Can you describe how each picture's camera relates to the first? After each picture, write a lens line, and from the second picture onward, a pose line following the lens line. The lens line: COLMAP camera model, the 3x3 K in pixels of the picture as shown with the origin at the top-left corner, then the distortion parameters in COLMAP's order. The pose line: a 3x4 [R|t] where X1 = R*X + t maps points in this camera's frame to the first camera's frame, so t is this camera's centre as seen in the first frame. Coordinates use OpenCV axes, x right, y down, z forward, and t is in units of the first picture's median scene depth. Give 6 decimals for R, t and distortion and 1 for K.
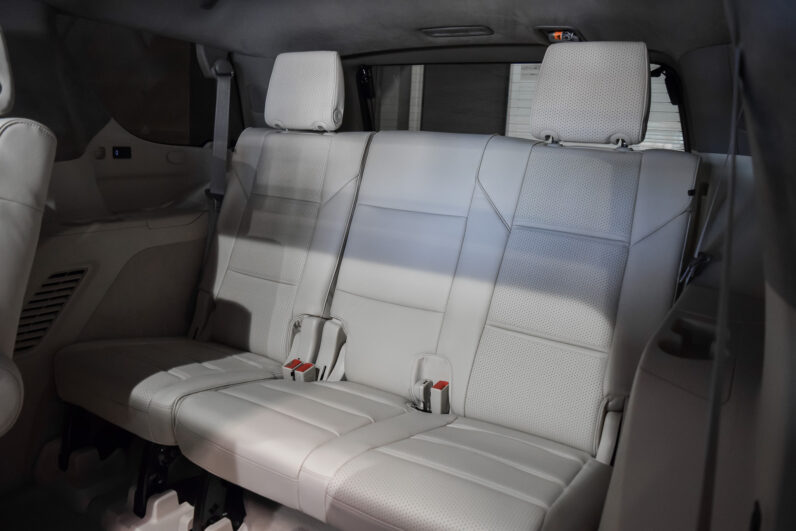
lens RADIAL K [[621.9, 0, 397.9], [0, 621.9, 266.5], [0, 0, 1]] dist [-0.095136, 0.022771]
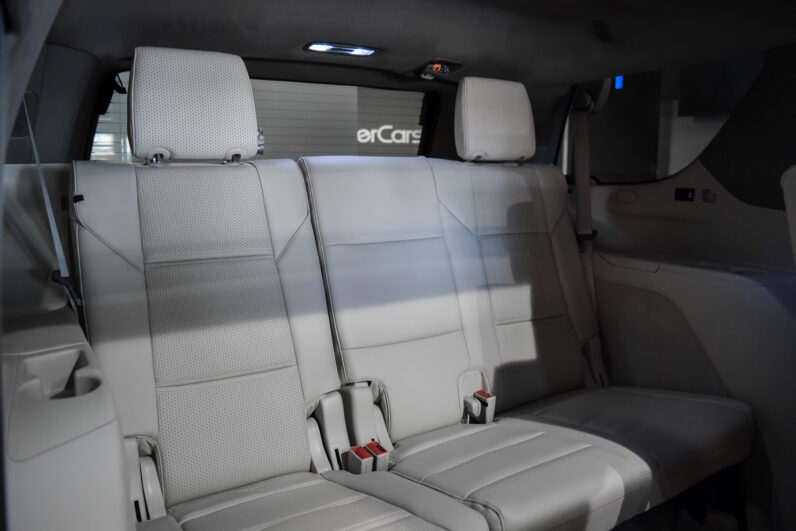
lens RADIAL K [[621.9, 0, 396.3], [0, 621.9, 261.7], [0, 0, 1]] dist [-0.095136, 0.022771]
pose [[0.425586, -0.184607, 0.885887, -0.789285], [0.203544, 0.973412, 0.105062, -0.151829], [-0.881729, 0.135604, 0.451847, 0.558900]]
